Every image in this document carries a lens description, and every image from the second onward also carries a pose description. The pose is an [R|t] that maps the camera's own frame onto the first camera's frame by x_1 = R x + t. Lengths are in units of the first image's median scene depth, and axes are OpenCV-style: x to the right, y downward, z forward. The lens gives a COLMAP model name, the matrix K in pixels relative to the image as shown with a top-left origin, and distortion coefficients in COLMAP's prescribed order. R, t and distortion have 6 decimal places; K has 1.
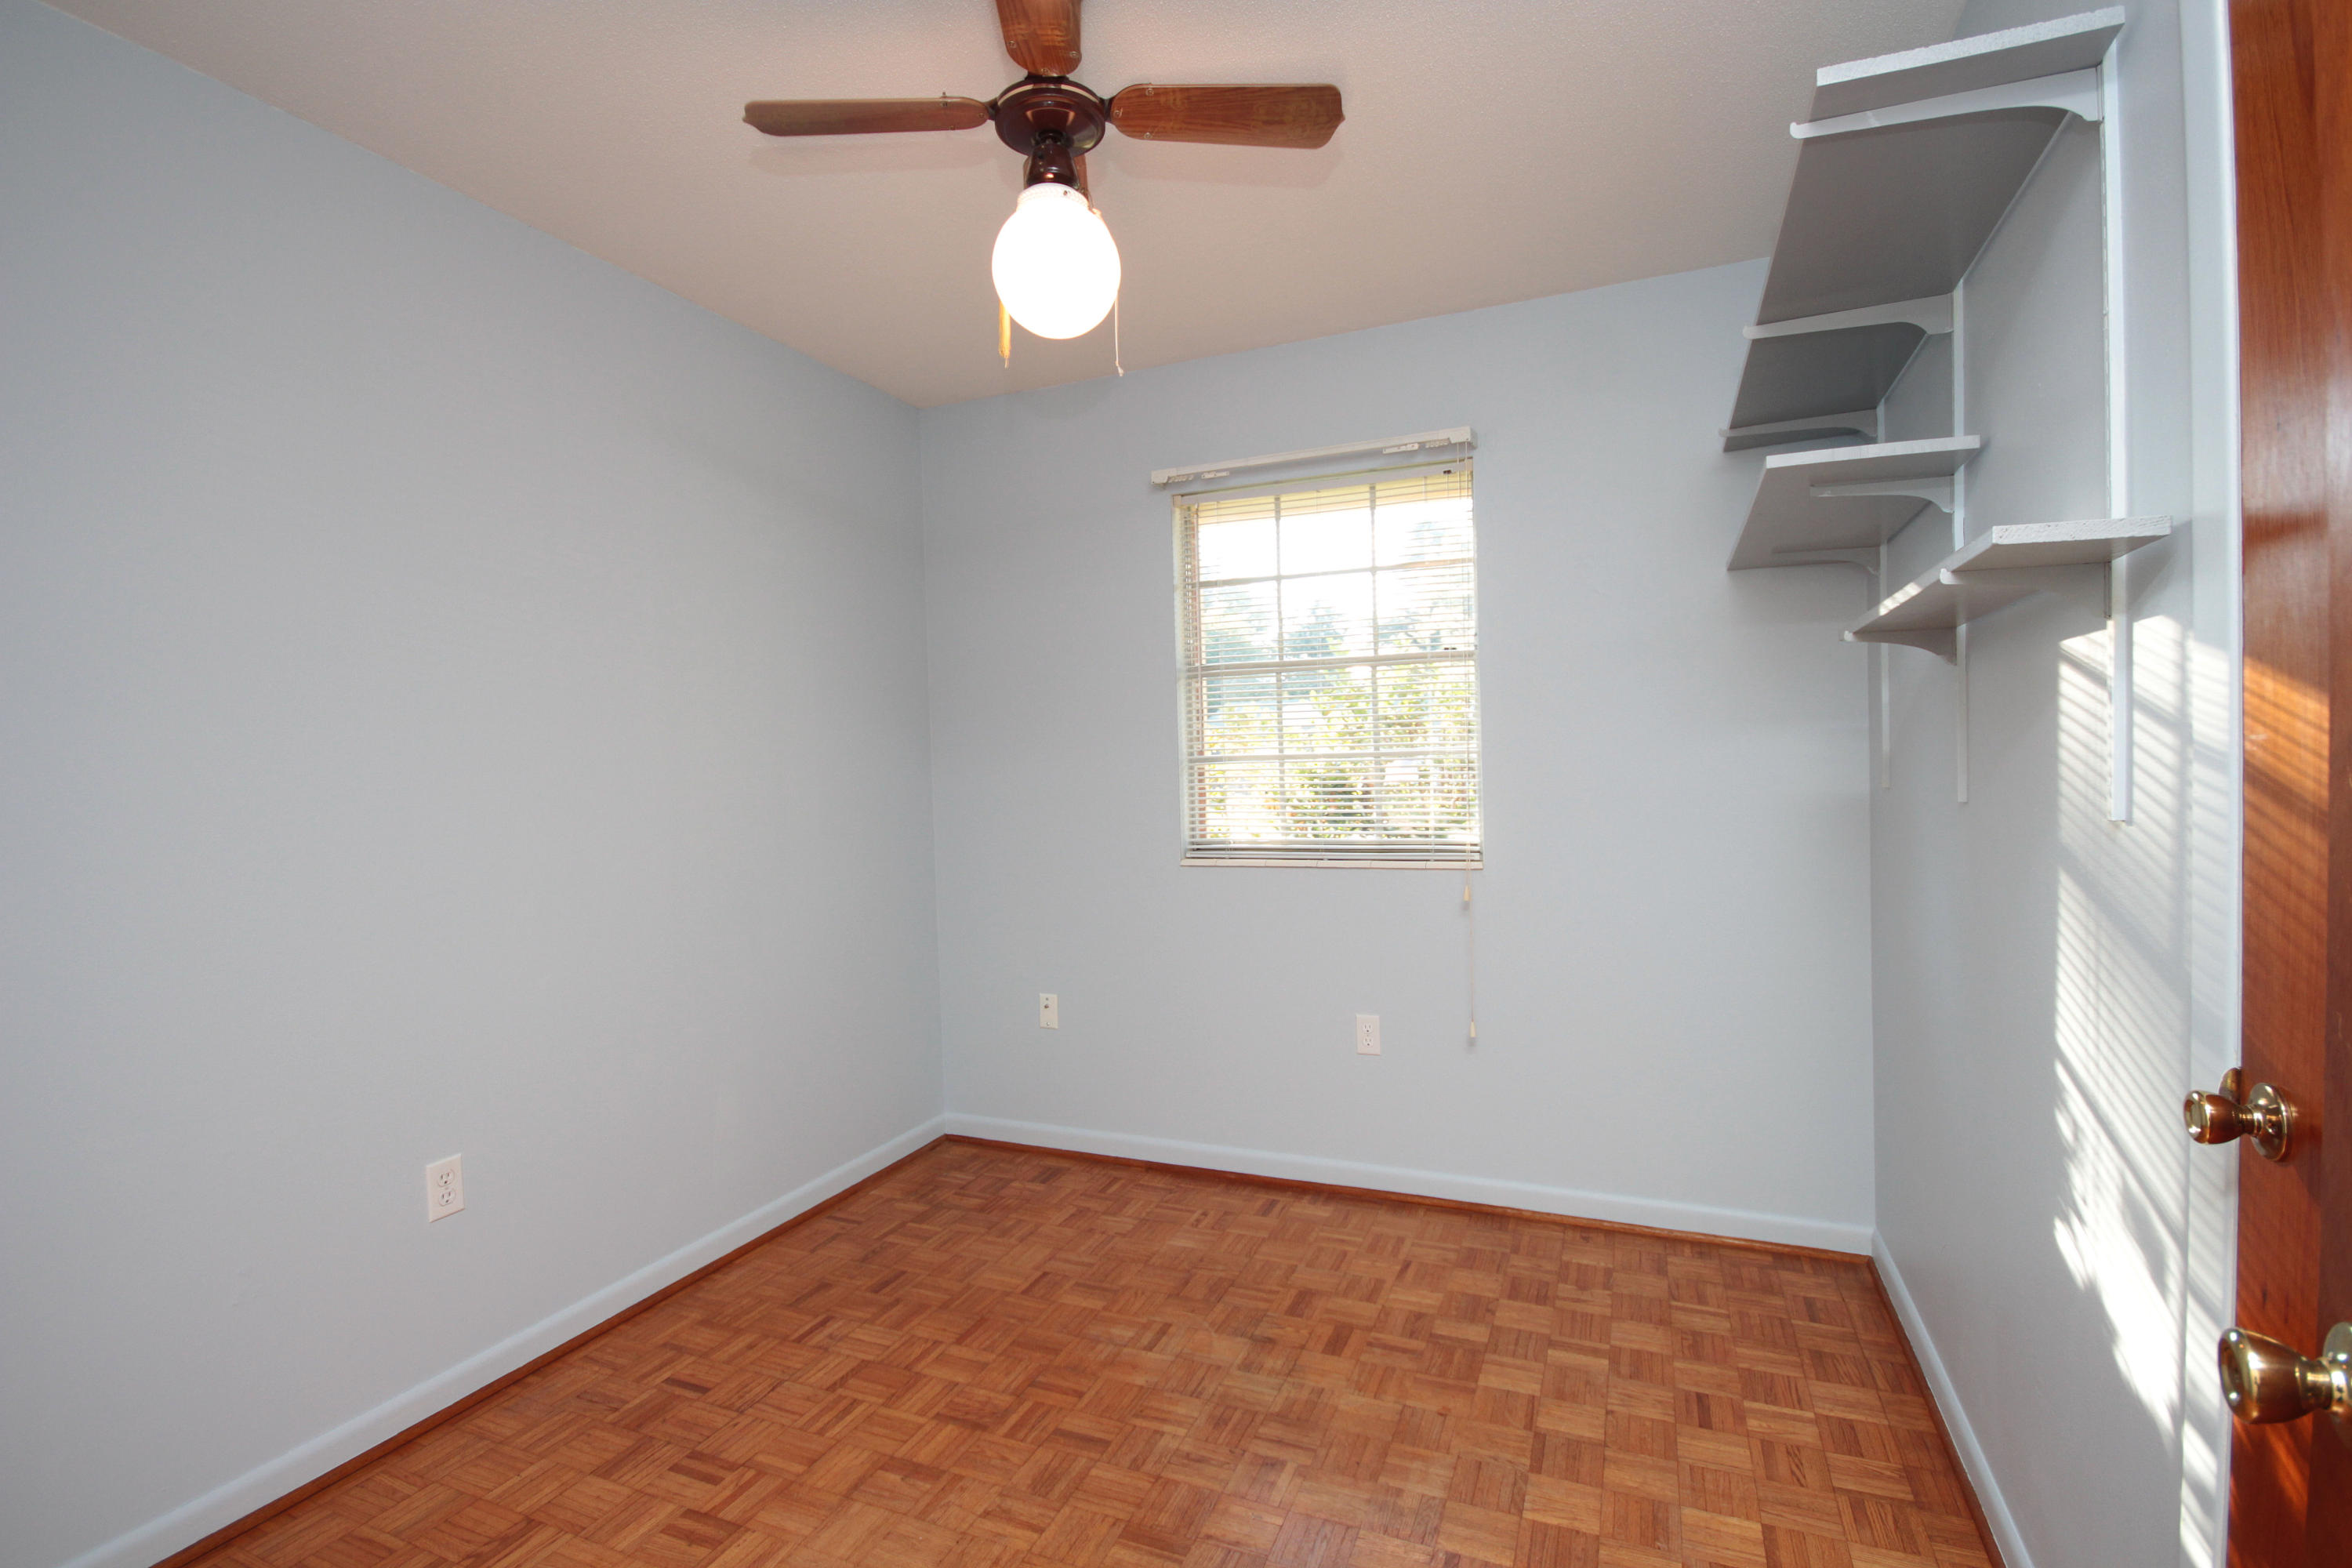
lens RADIAL K [[1079.7, 0, 1186.0], [0, 1079.7, 782.7], [0, 0, 1]] dist [0.001279, -0.000221]
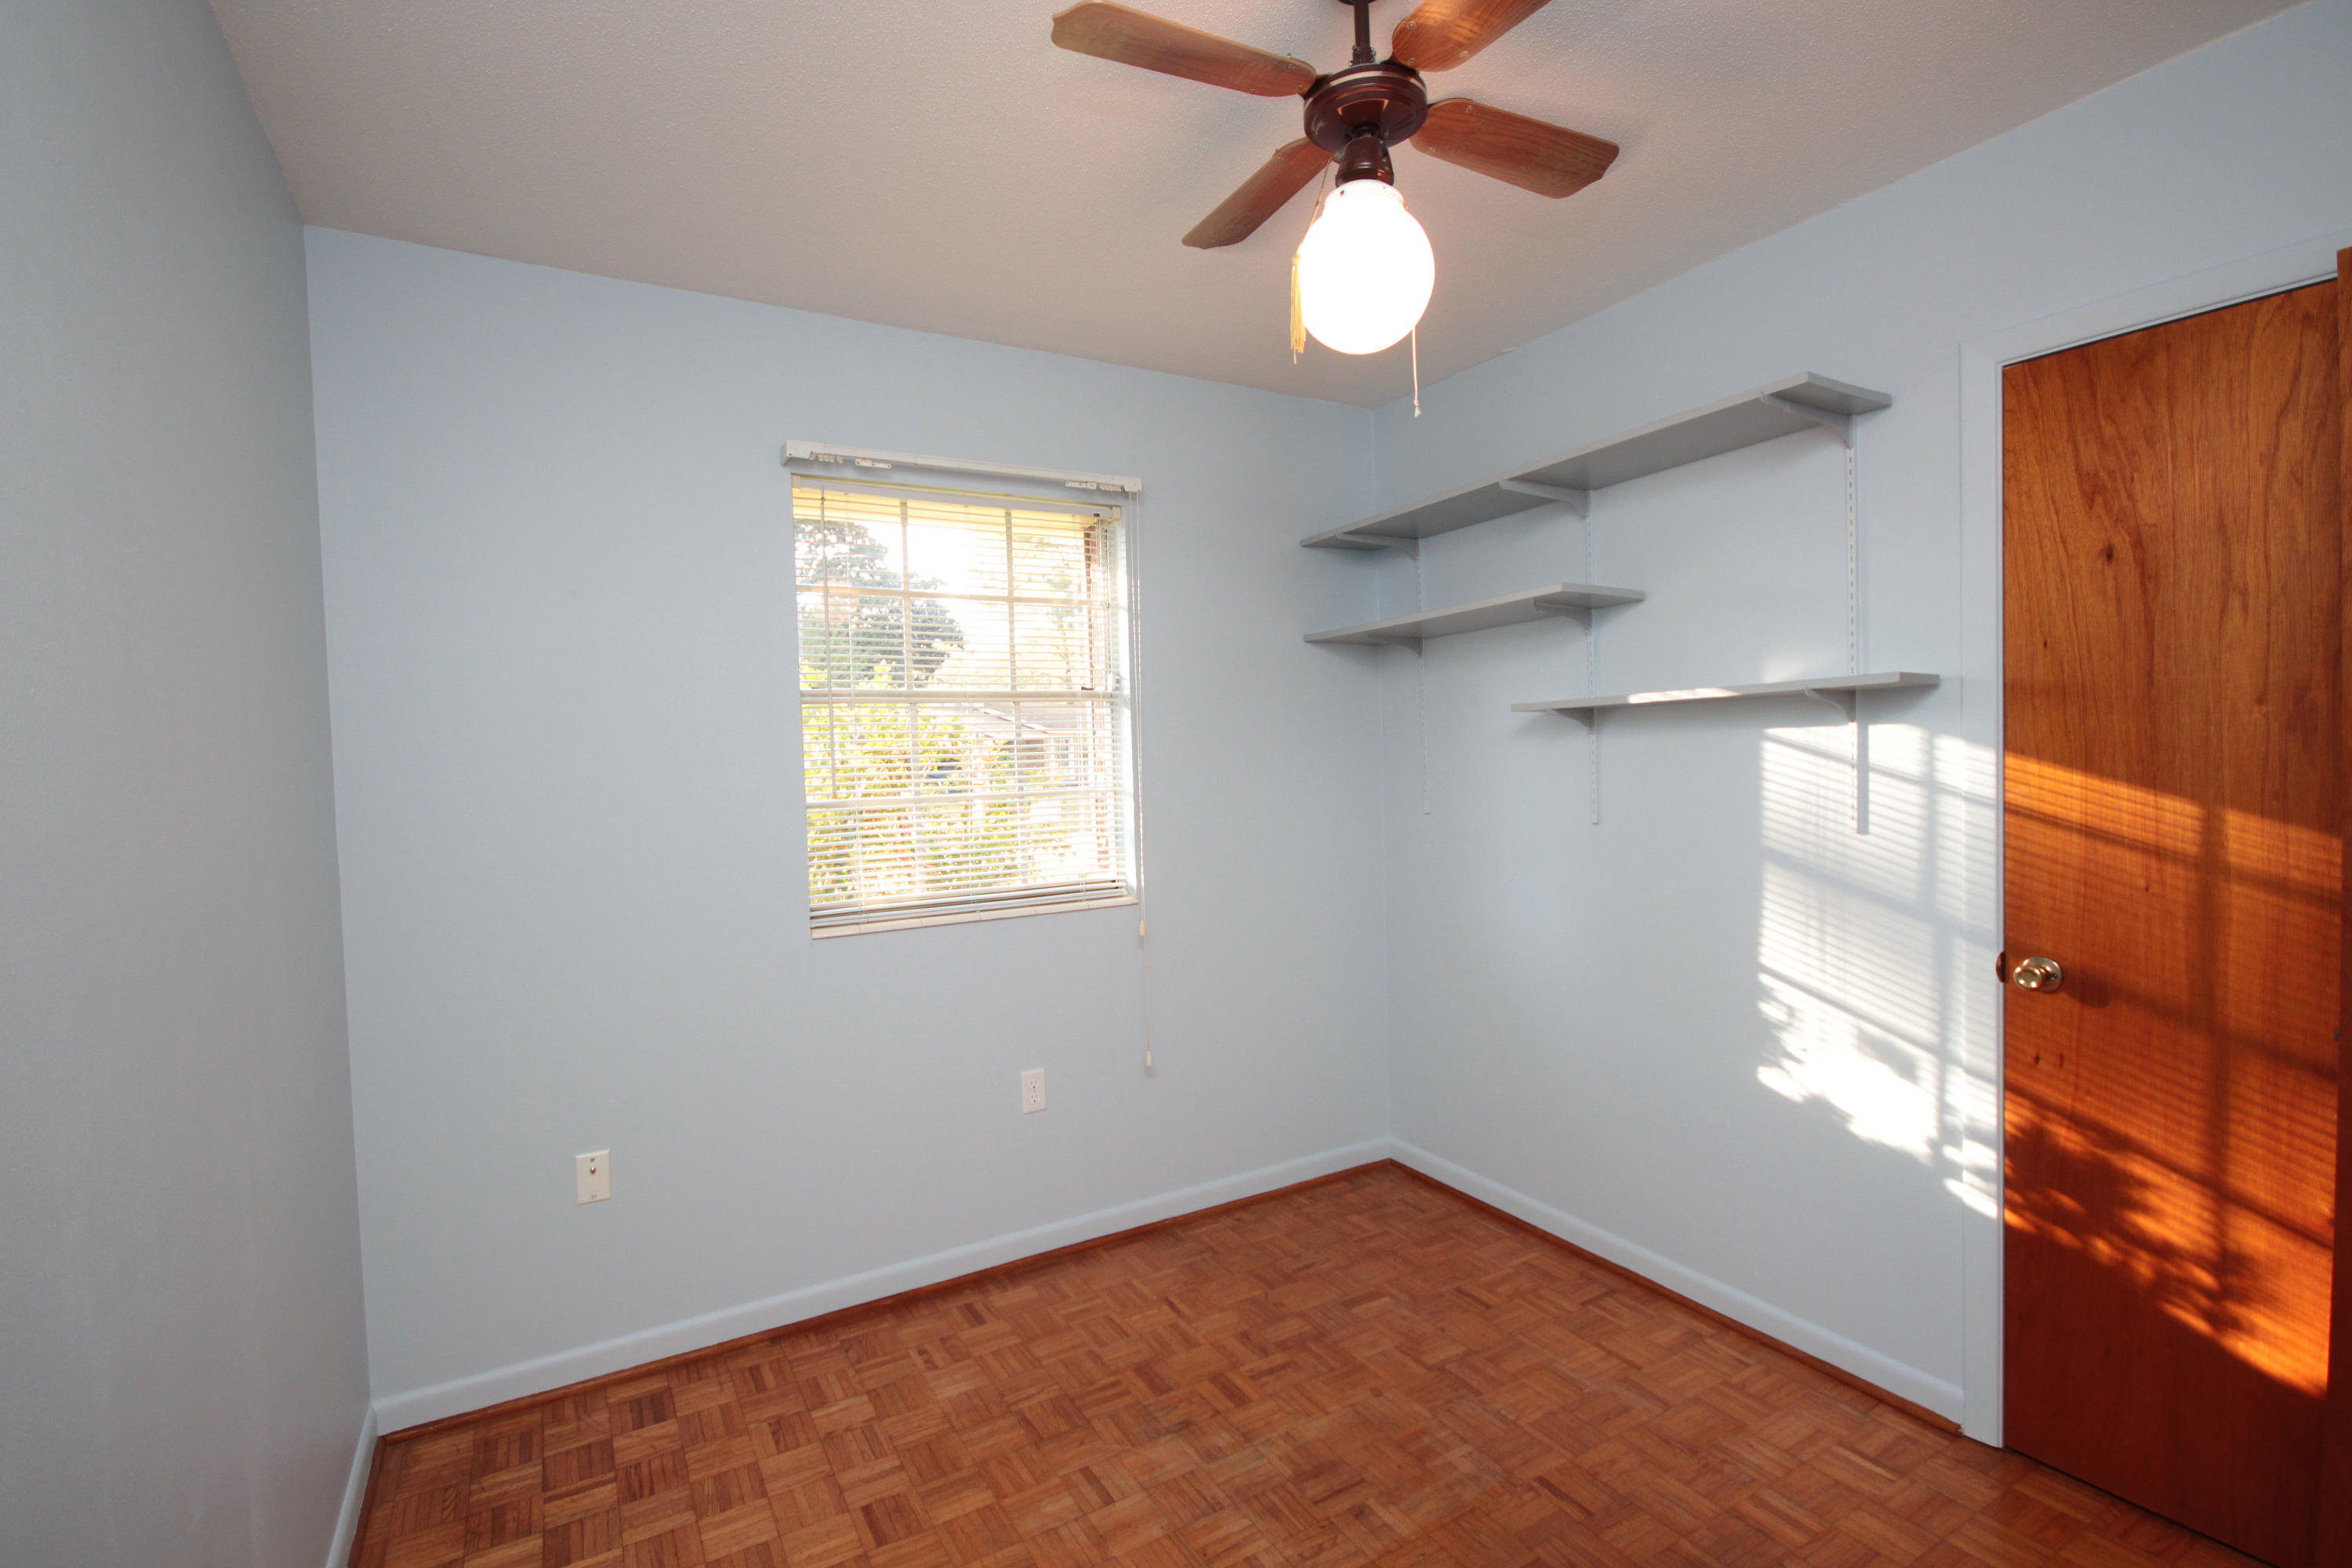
lens RADIAL K [[1079.7, 0, 1186.0], [0, 1079.7, 782.7], [0, 0, 1]] dist [0.001279, -0.000221]
pose [[0.604553, -0.015846, 0.796407, -0.584159], [0.029433, 0.999564, -0.002454, -0.035516], [-0.796021, 0.024924, 0.604756, 0.366173]]
